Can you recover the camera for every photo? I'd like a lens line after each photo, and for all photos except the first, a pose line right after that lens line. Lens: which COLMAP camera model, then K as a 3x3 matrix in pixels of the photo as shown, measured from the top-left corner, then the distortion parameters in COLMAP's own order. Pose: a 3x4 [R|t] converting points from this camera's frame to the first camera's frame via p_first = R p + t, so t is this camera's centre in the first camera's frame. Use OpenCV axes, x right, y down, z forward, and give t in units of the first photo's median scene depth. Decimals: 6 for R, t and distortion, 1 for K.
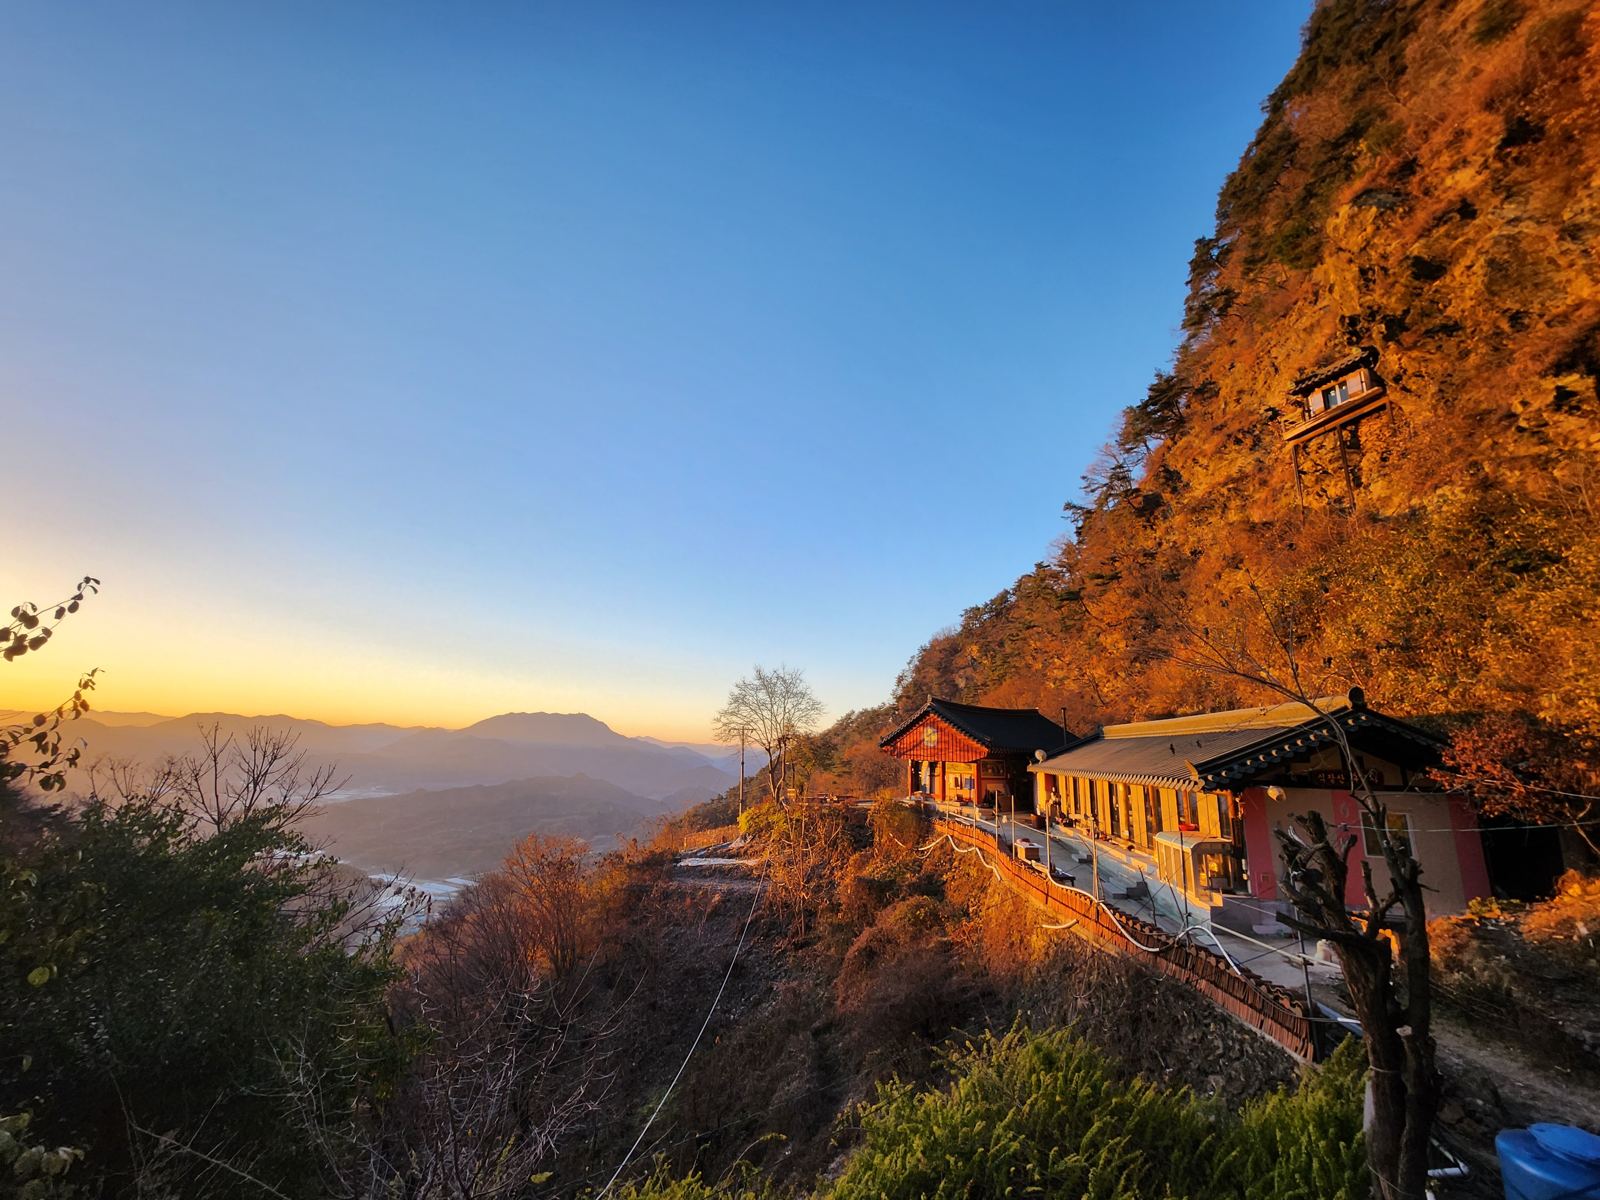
lens RADIAL K [[643.9, 0, 801.0], [0, 643.9, 611.8], [0, 0, 1]] dist [-0.000468, 0.002496]
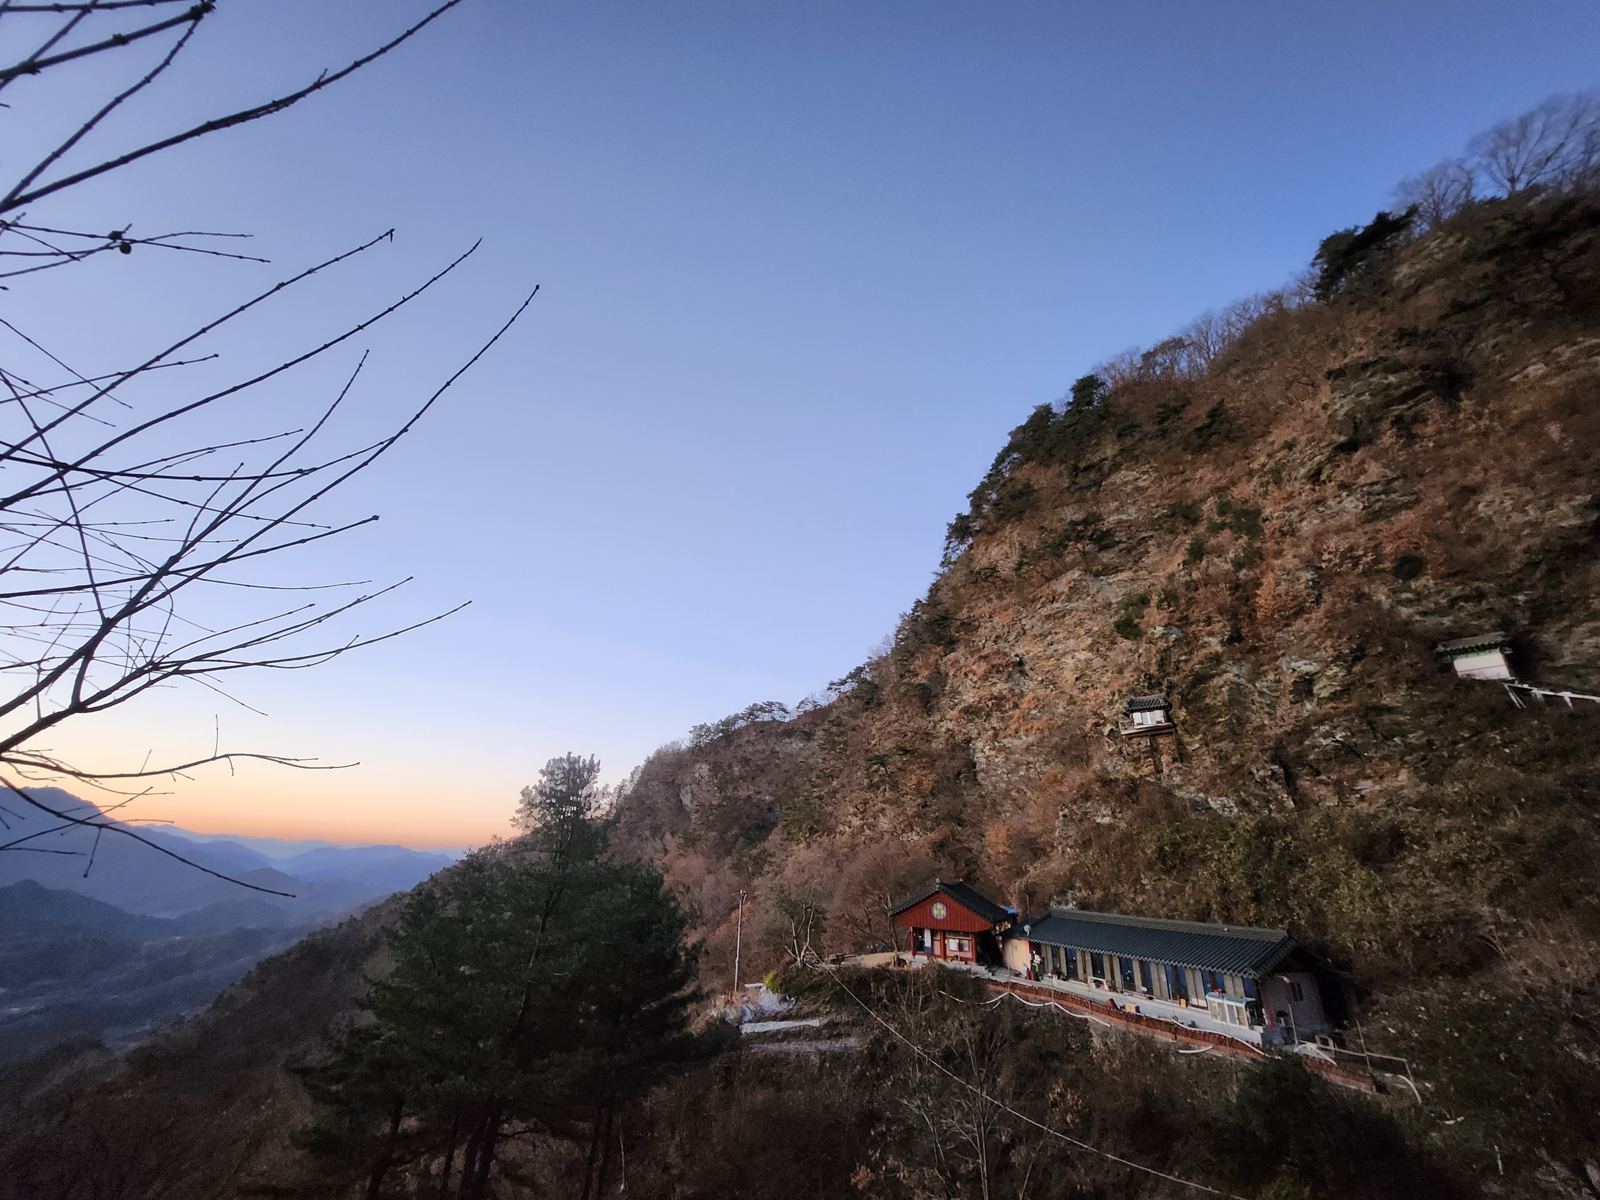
lens RADIAL K [[643.9, 0, 794.9], [0, 643.9, 596.7], [0, 0, 1]] dist [-0.000468, 0.002496]
pose [[0.857190, 0.207421, 0.471383, -0.462096], [-0.128409, 0.972479, -0.194410, -0.083558], [-0.498735, 0.106116, 0.860234, -0.064137]]
